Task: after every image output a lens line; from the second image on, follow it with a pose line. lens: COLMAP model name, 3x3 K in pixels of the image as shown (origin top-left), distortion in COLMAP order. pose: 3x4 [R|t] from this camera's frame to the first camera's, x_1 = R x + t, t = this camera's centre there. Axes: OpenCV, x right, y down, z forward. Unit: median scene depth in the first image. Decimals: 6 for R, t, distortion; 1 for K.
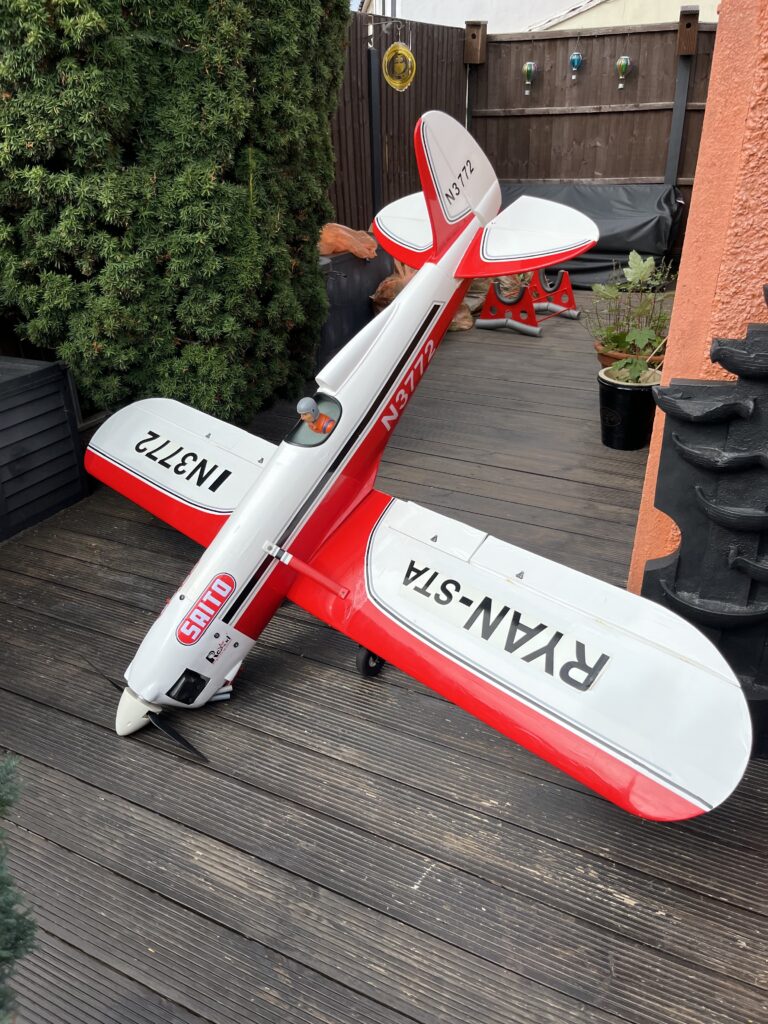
lens RADIAL K [[817.5, 0, 374.6], [0, 817.5, 512.5], [0, 0, 1]] dist [0.030961, -0.081922]
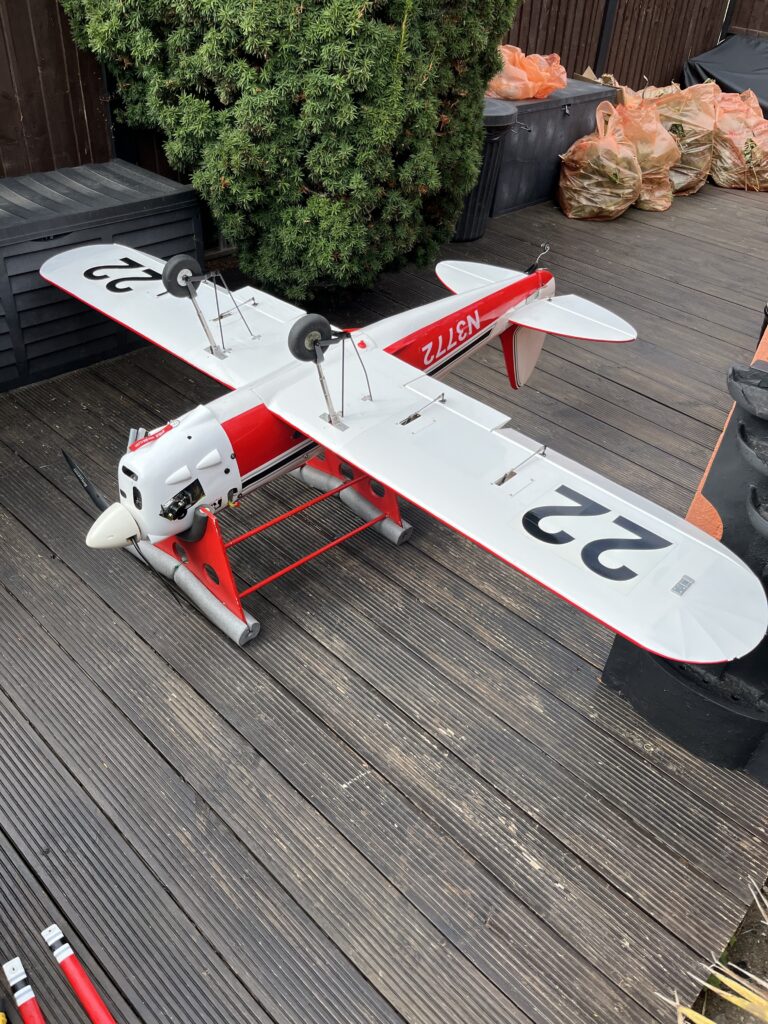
lens RADIAL K [[817.5, 0, 392.6], [0, 817.5, 513.7], [0, 0, 1]] dist [0.030961, -0.081922]
pose [[0.947471, 0.253185, -0.195436, 0.153107], [-0.205770, 0.950320, 0.233560, -0.097722], [0.244861, -0.181077, 0.952499, 0.036685]]
